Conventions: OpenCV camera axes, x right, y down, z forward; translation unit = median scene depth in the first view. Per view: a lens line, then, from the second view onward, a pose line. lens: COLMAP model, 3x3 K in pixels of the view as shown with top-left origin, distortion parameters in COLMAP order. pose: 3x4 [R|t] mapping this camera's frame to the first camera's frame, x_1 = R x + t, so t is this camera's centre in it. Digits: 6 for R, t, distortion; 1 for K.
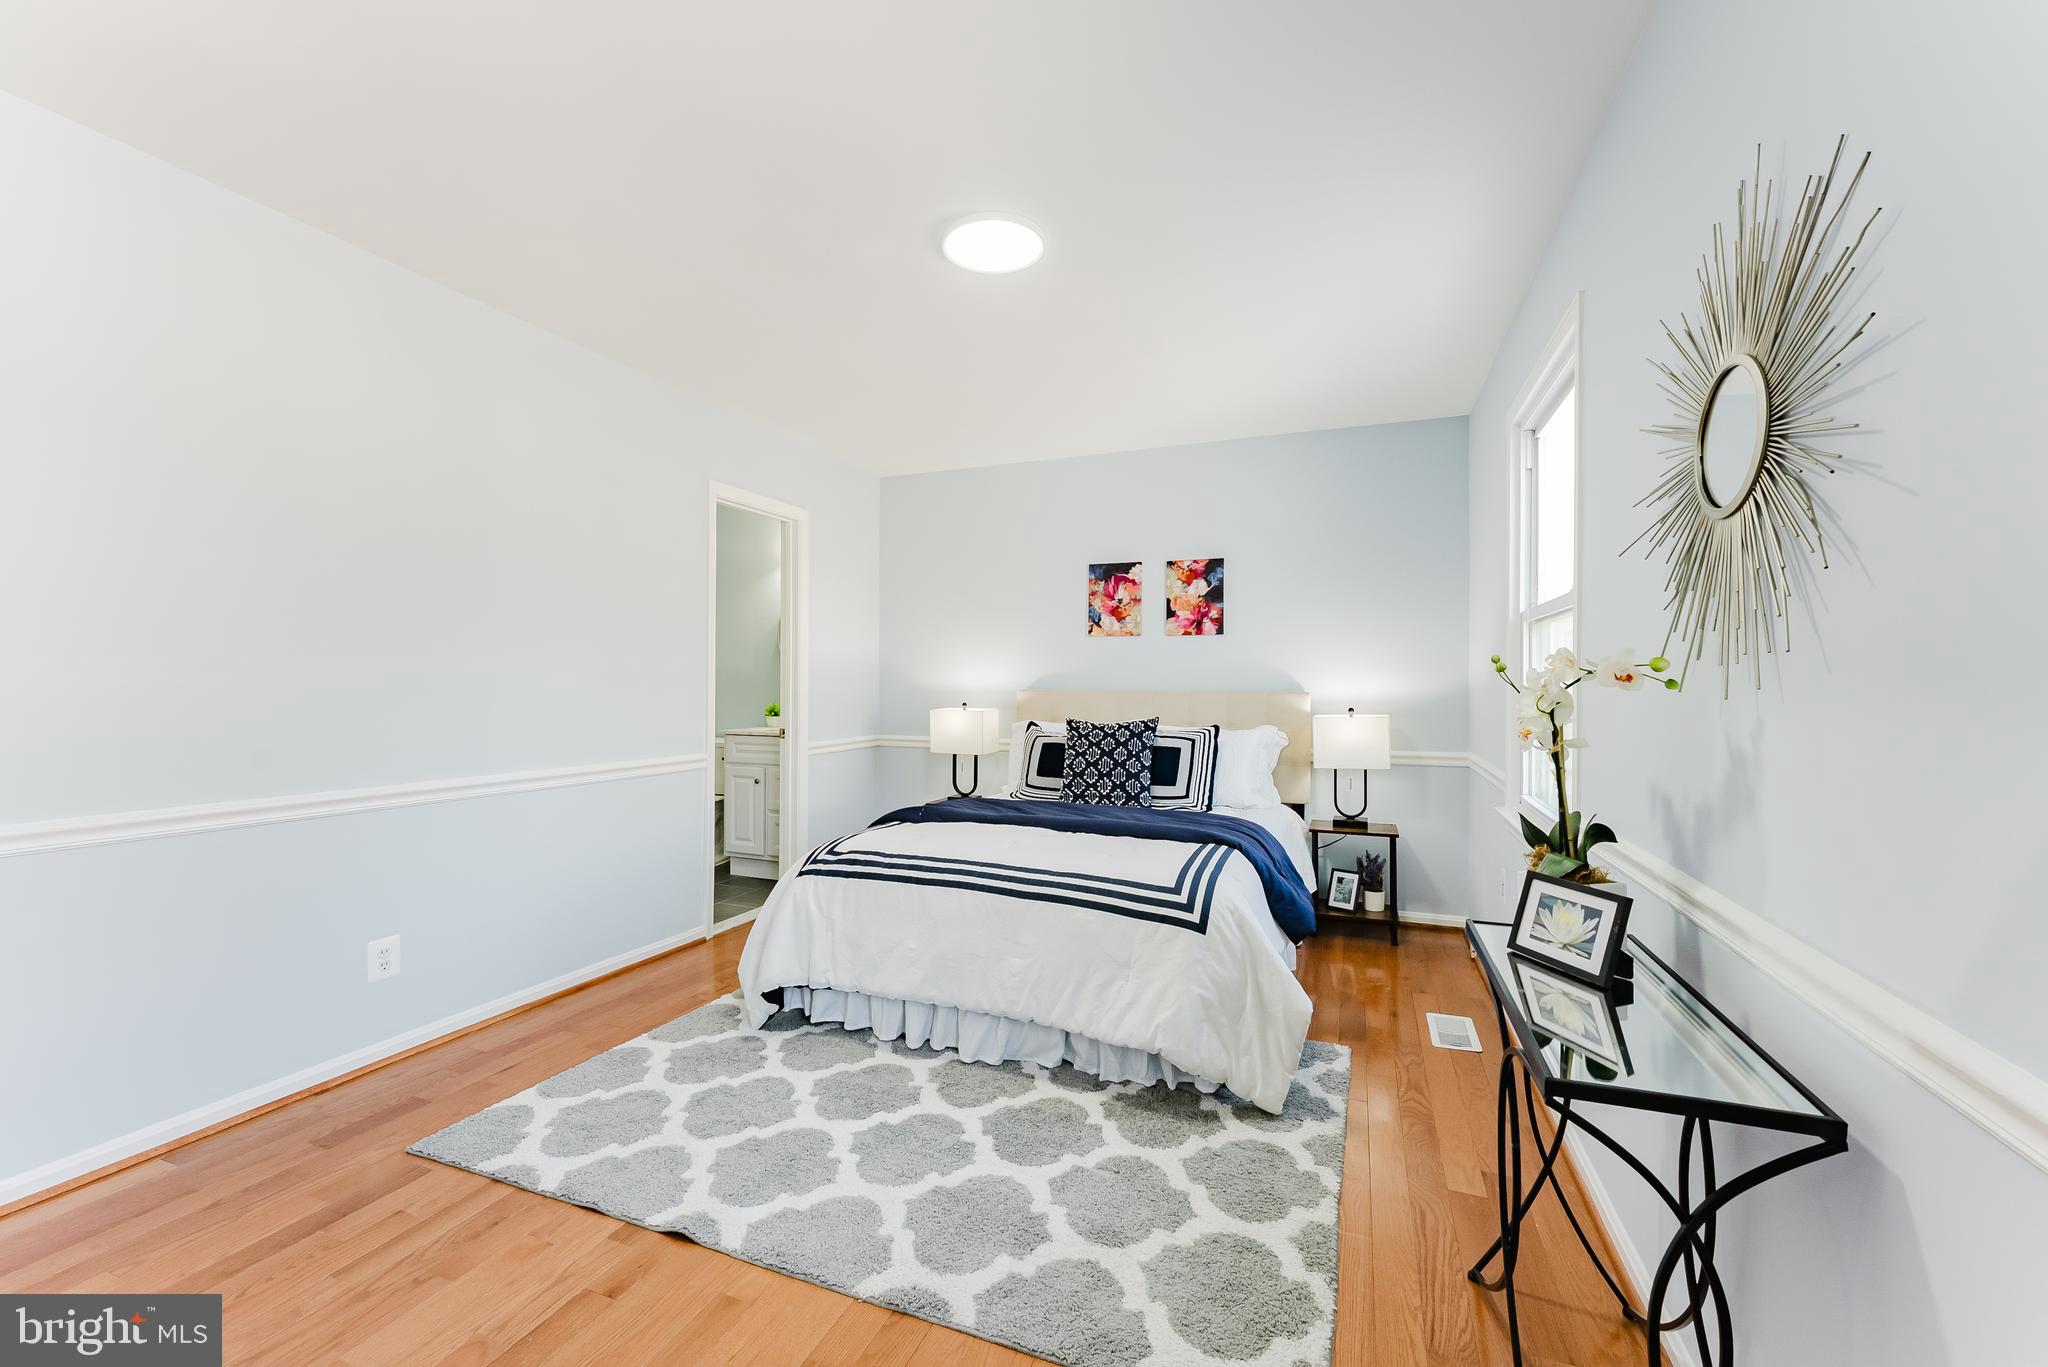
lens RADIAL K [[819.2, 0, 1022.4], [0, 819.2, 682.2], [0, 0, 1]] dist [0.004942, -0.000014]
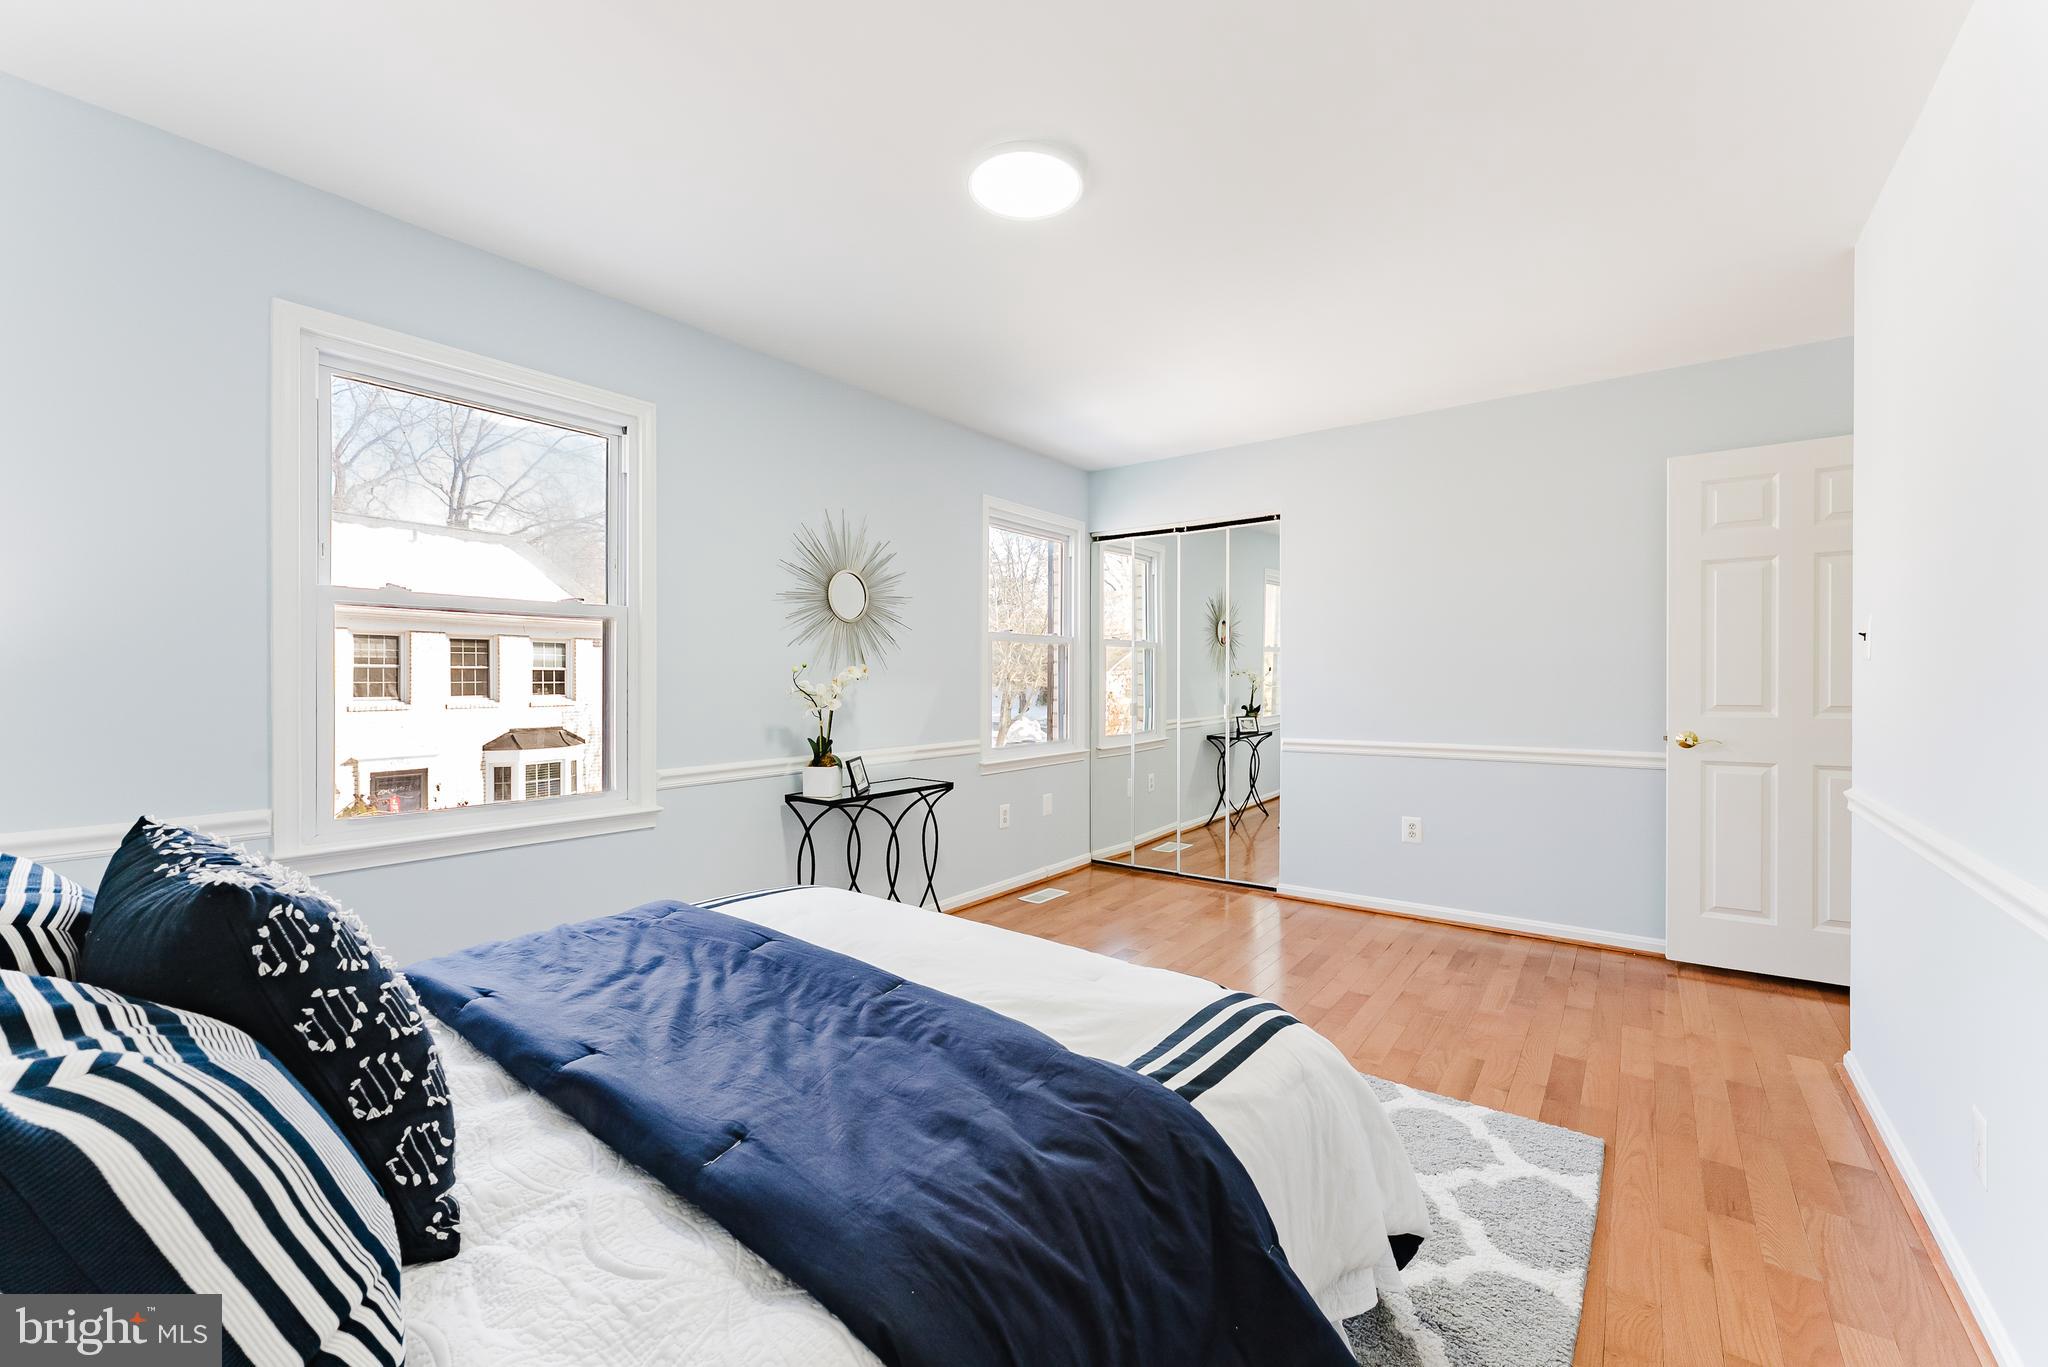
lens RADIAL K [[819.2, 0, 1026.8], [0, 819.2, 678.9], [0, 0, 1]] dist [0.004942, -0.000014]
pose [[-0.966424, -0.006265, 0.256875, -0.176446], [-0.005422, 0.999977, 0.003989, 0.002947], [-0.256894, 0.002462, -0.966436, 1.176619]]
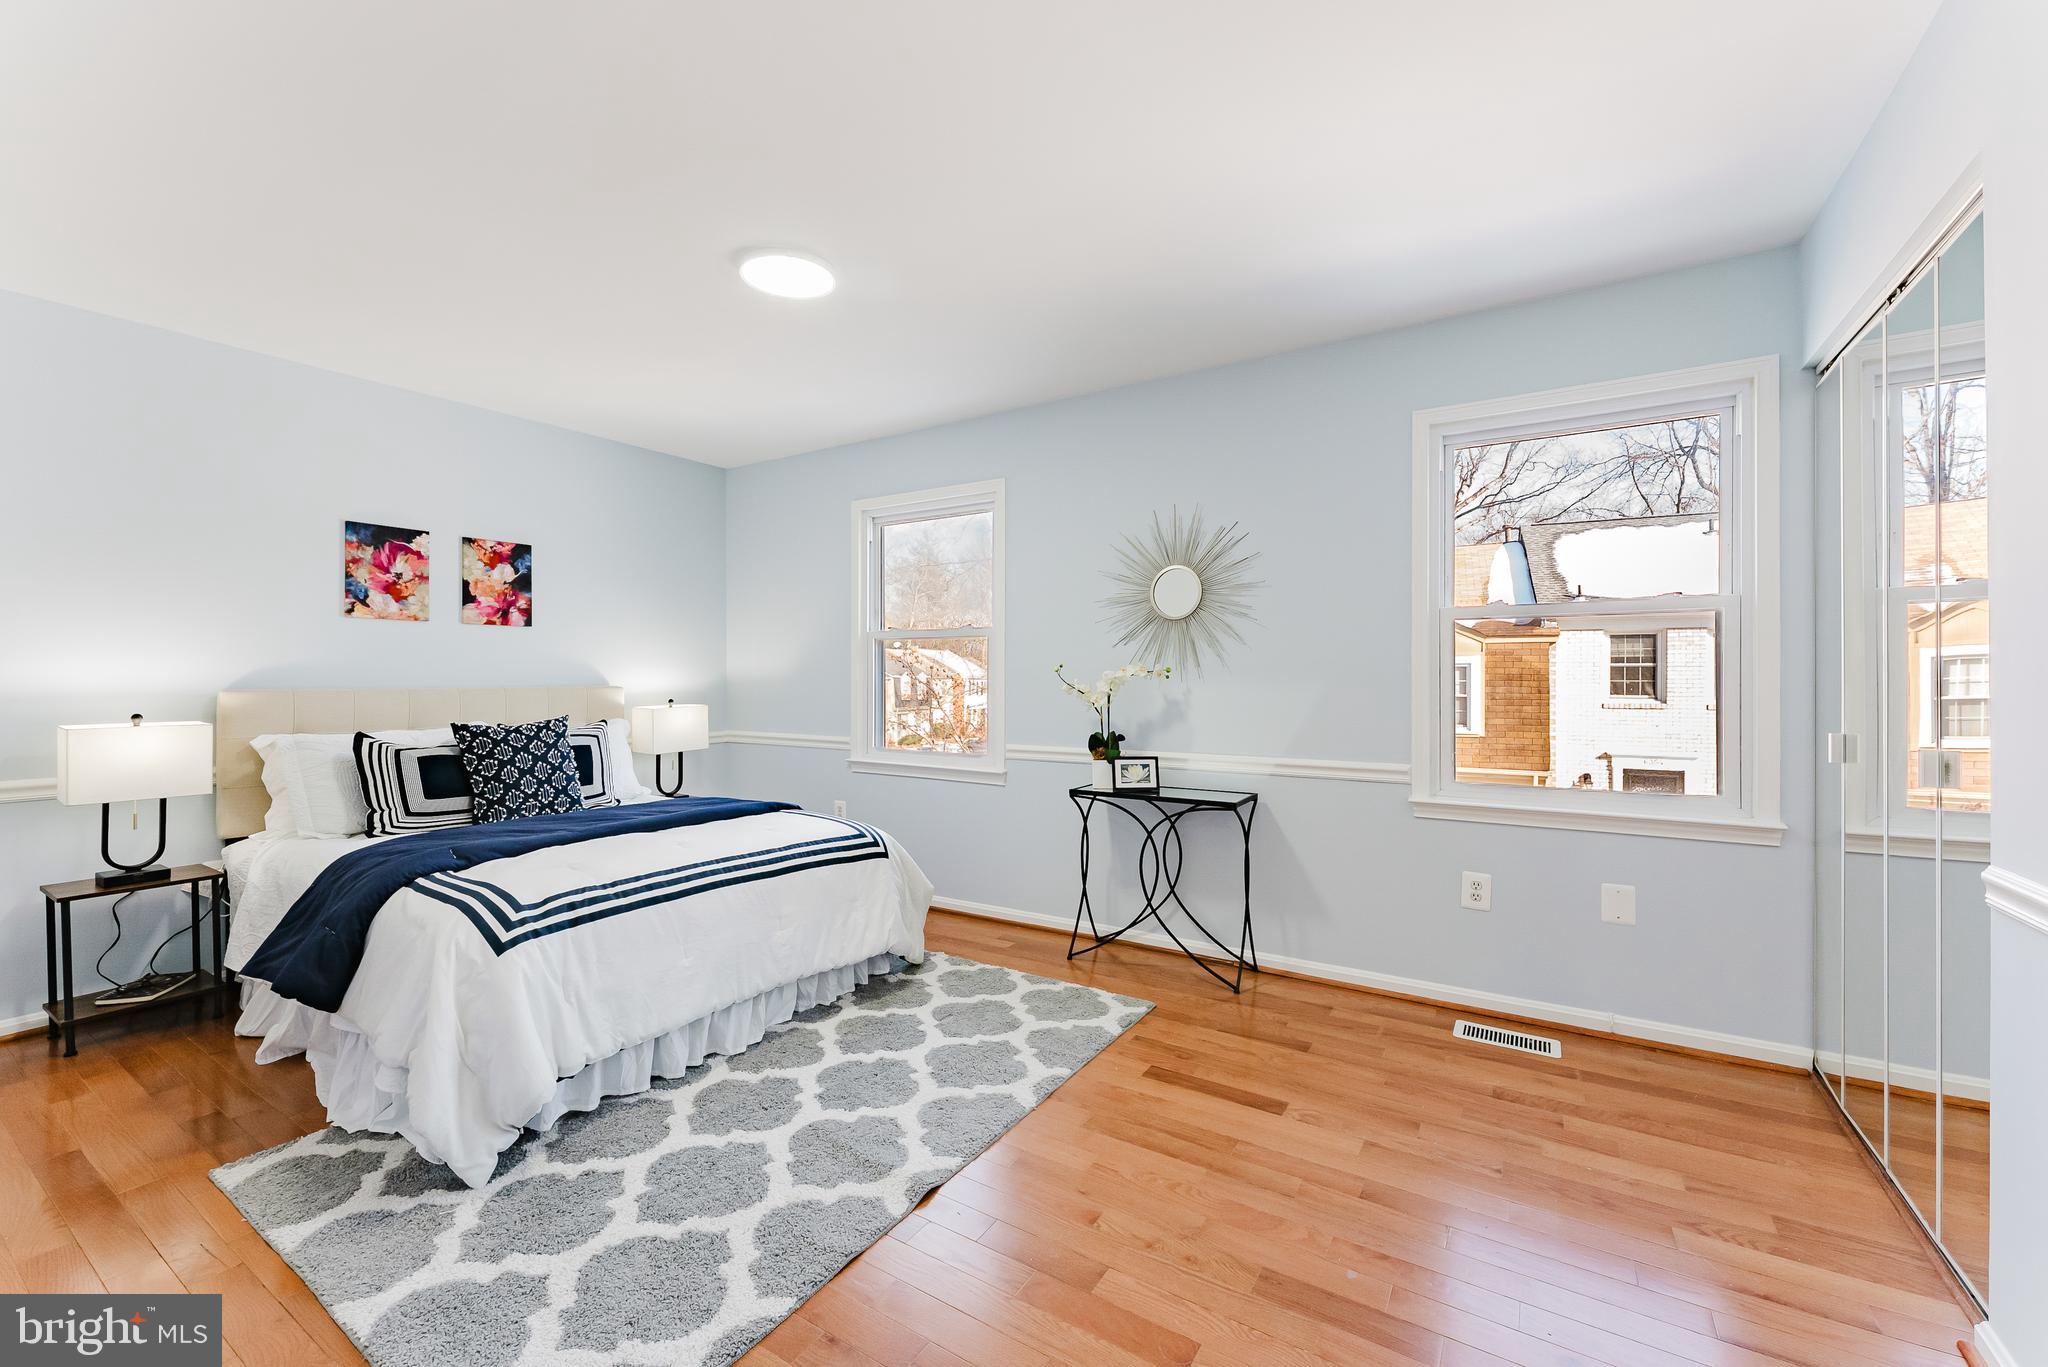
lens RADIAL K [[819.2, 0, 1028.8], [0, 819.2, 682.9], [0, 0, 1]] dist [0.004942, -0.000014]
pose [[0.187412, -0.009919, 0.982231, -0.663623], [0.008667, 0.999927, 0.008445, 0.003332], [-0.982243, 0.006930, 0.187484, 0.311552]]
